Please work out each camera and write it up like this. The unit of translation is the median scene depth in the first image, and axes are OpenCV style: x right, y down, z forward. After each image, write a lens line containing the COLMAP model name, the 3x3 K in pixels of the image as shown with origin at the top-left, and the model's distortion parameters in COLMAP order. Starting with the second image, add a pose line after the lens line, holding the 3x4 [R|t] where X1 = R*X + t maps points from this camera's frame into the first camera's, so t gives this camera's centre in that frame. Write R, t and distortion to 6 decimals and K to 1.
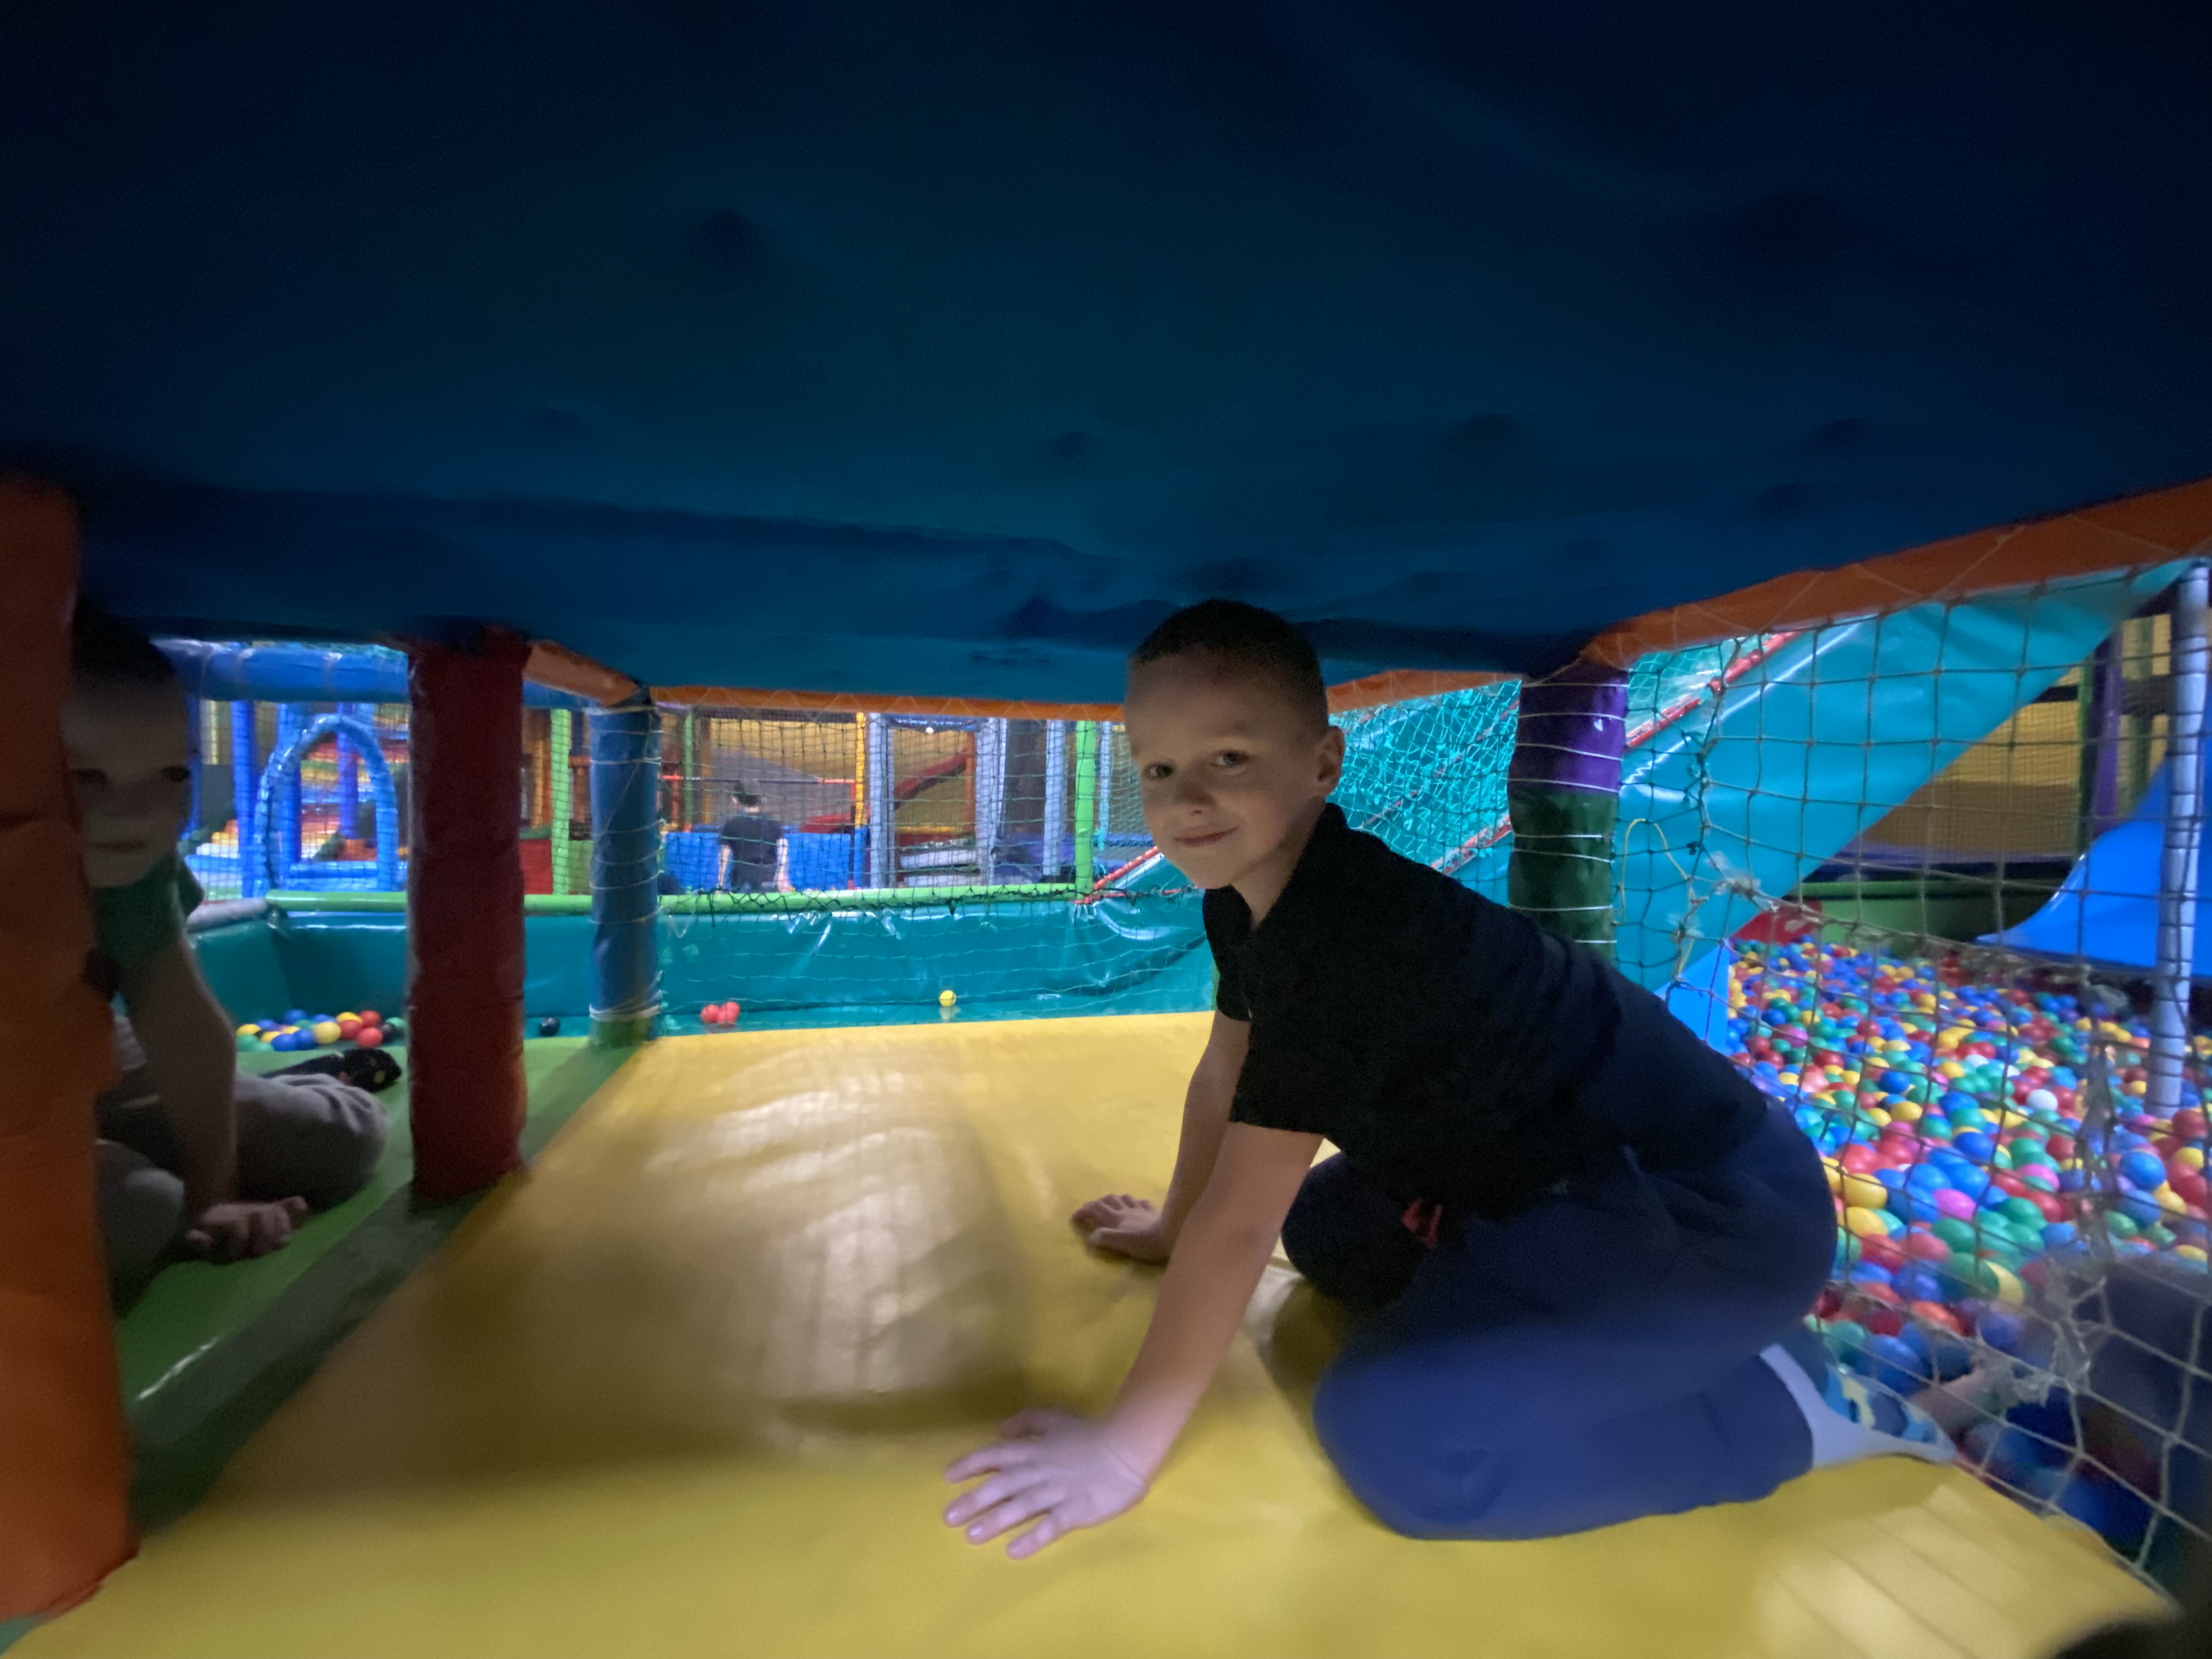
lens RADIAL K [[887.3, 0, 1106.0], [0, 887.3, 829.5], [0, 0, 1]] dist [0.058488, -0.039806]
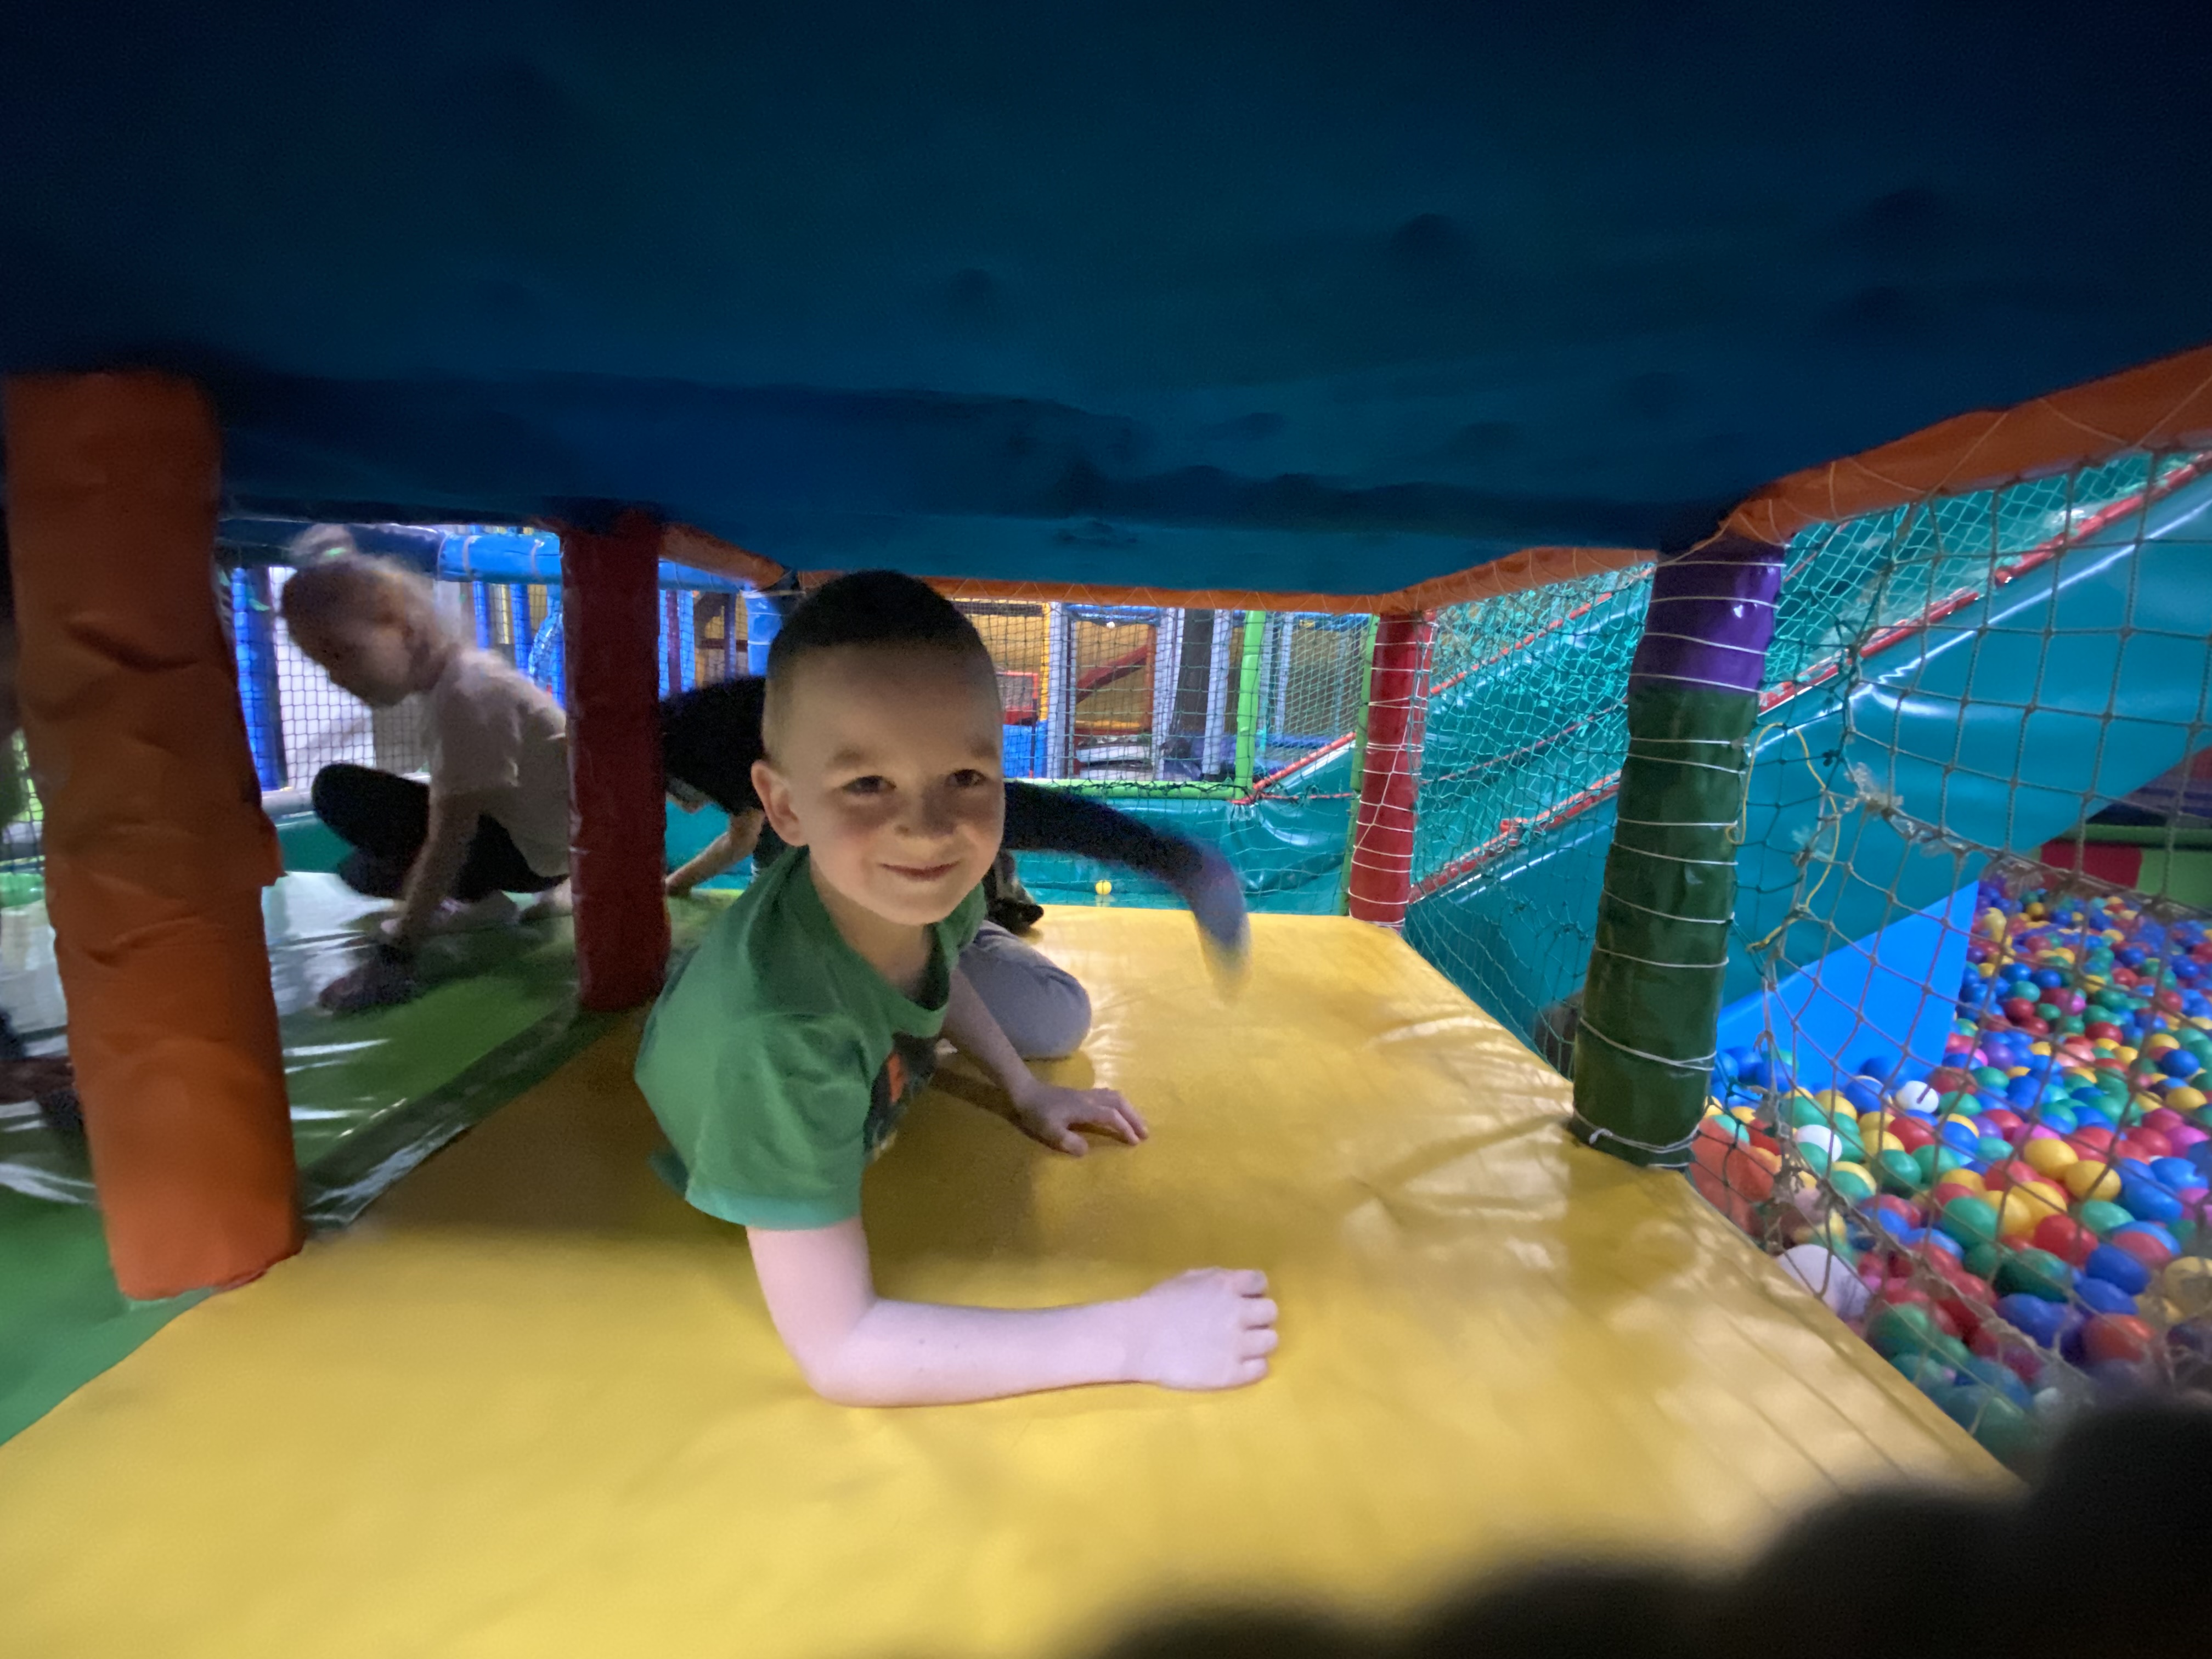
lens RADIAL K [[894.3, 0, 1106.0], [0, 894.3, 829.5], [0, 0, 1]] dist [0.022948, -0.015402]
pose [[0.976563, 0.061305, -0.206315, 0.040529], [-0.037945, 0.992602, 0.115336, 0.003773], [0.211859, -0.104804, 0.971664, 0.004992]]
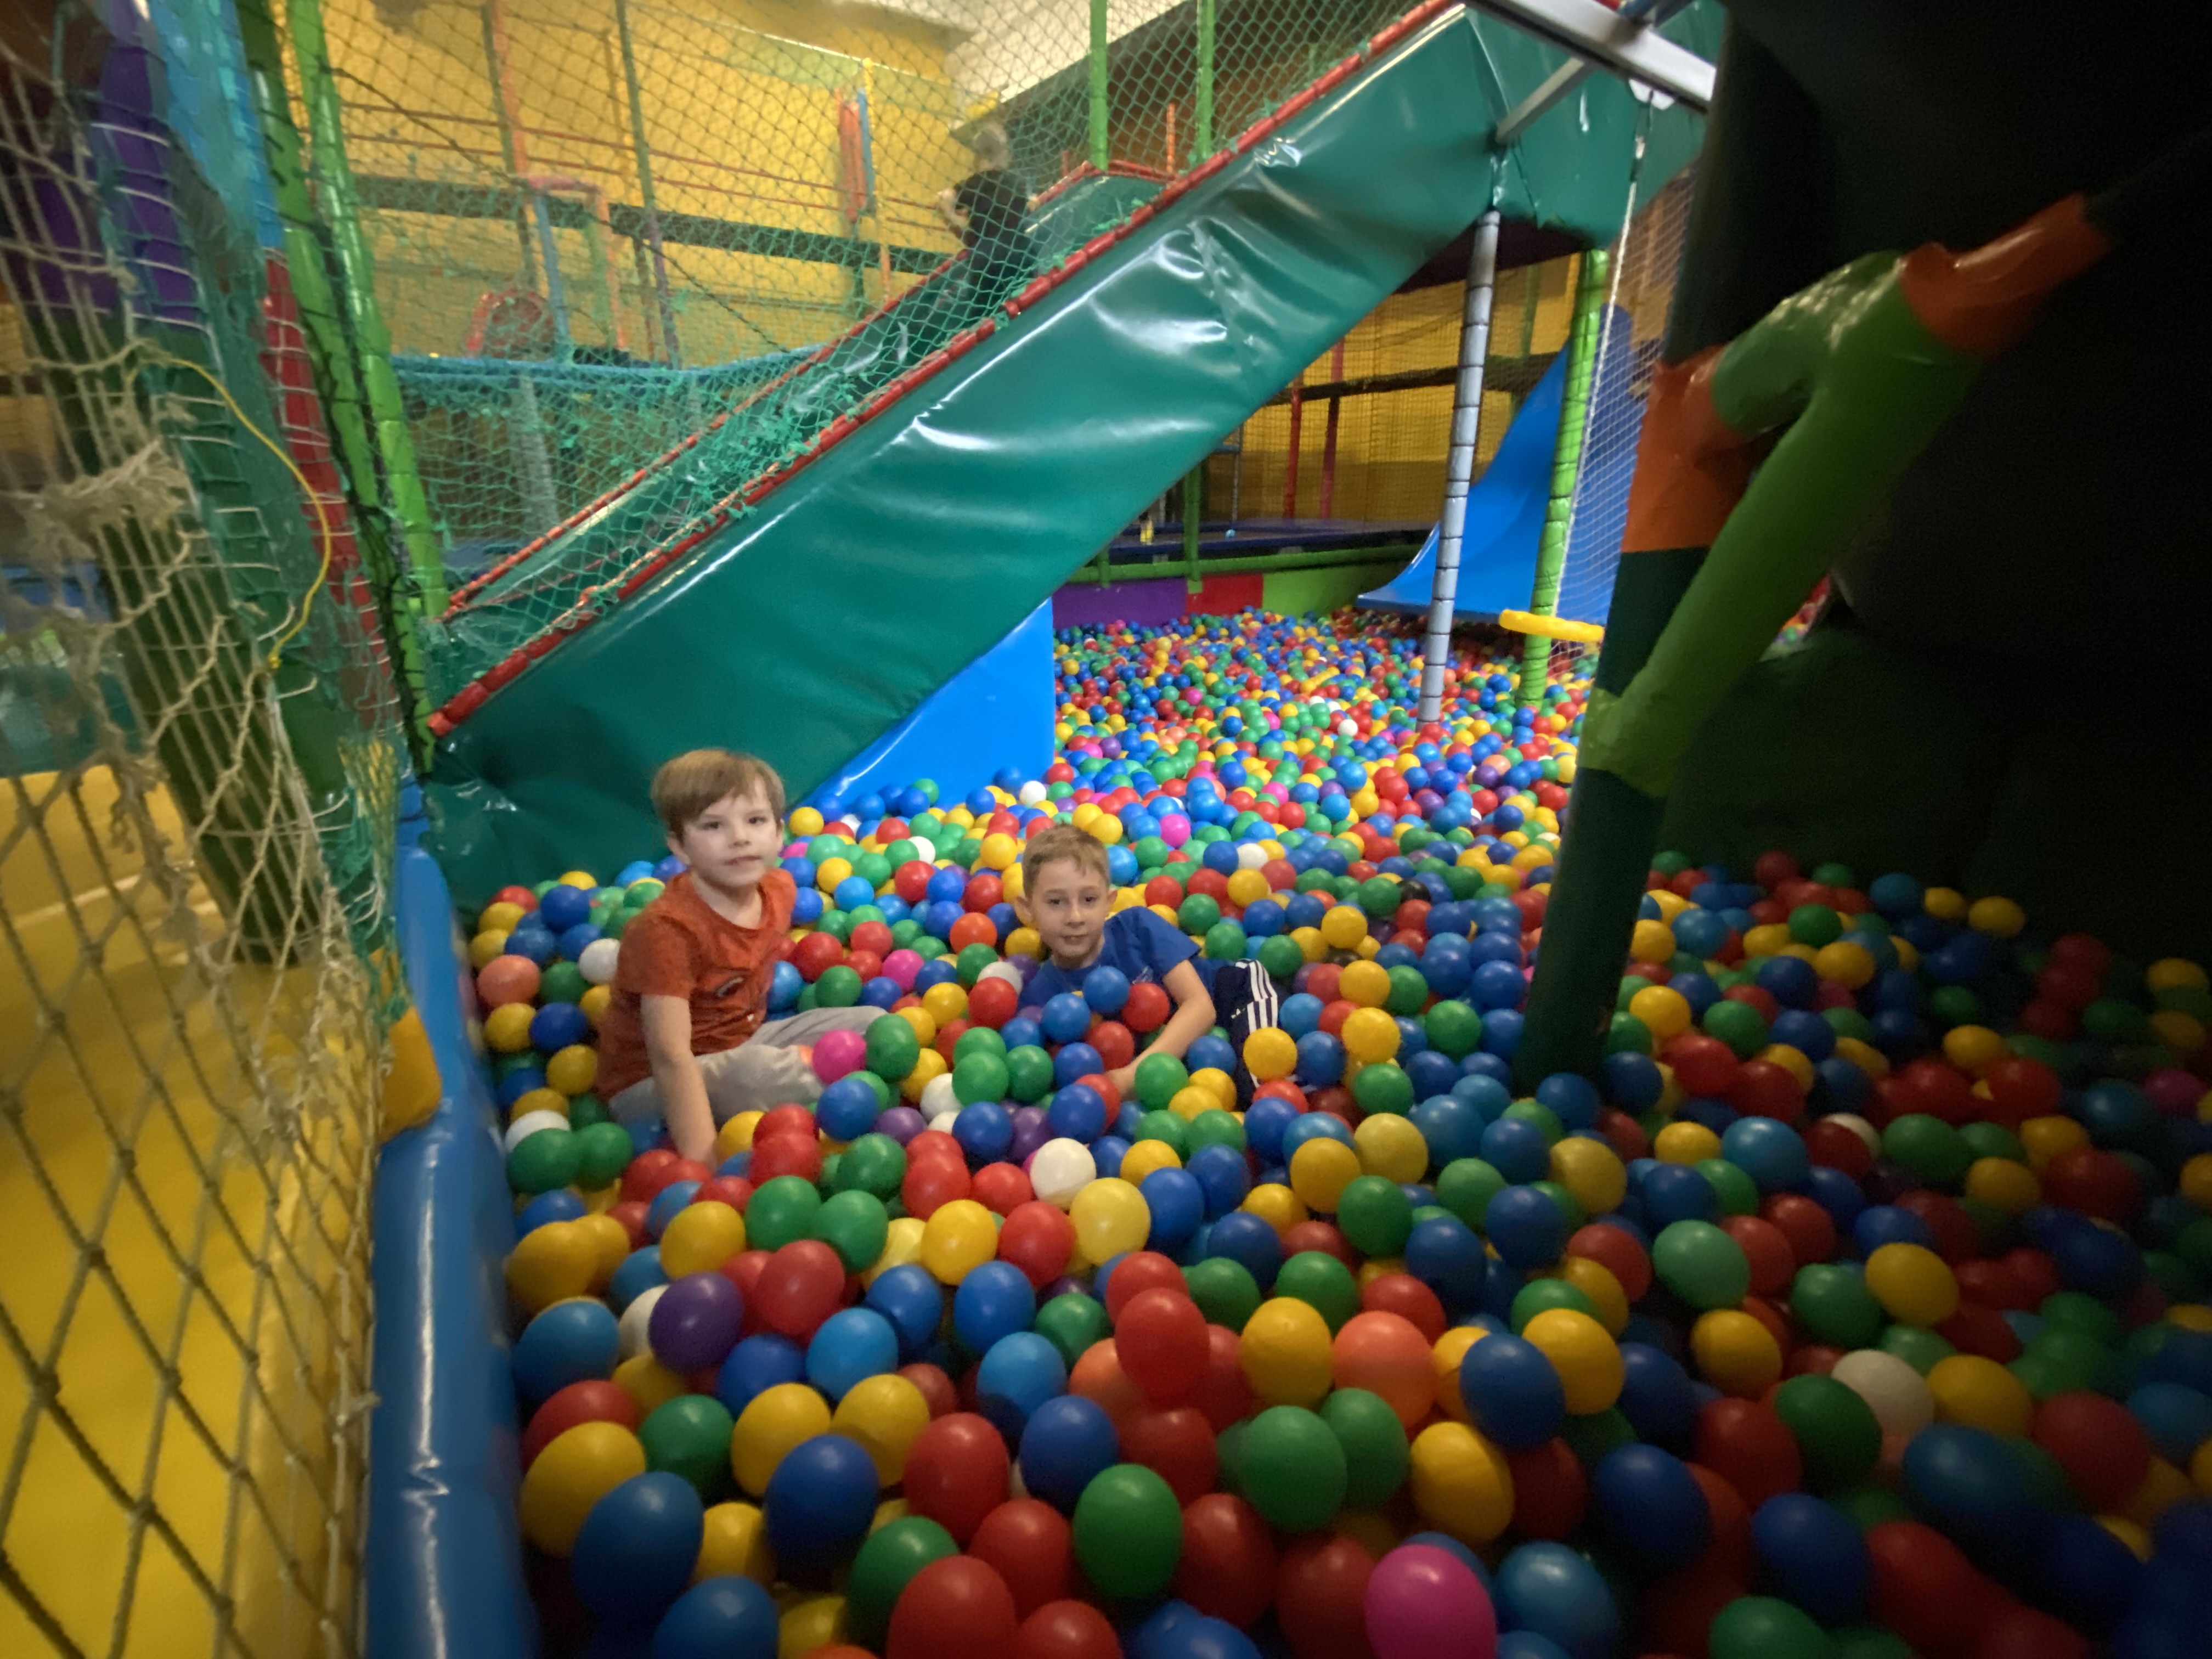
lens RADIAL K [[894.3, 0, 1106.0], [0, 894.3, 829.5], [0, 0, 1]] dist [0.022948, -0.015402]
pose [[0.927140, -0.154774, 0.341257, 0.258148], [0.045305, 0.950330, 0.307928, 0.040765], [-0.371966, -0.270032, 0.888102, 0.028675]]
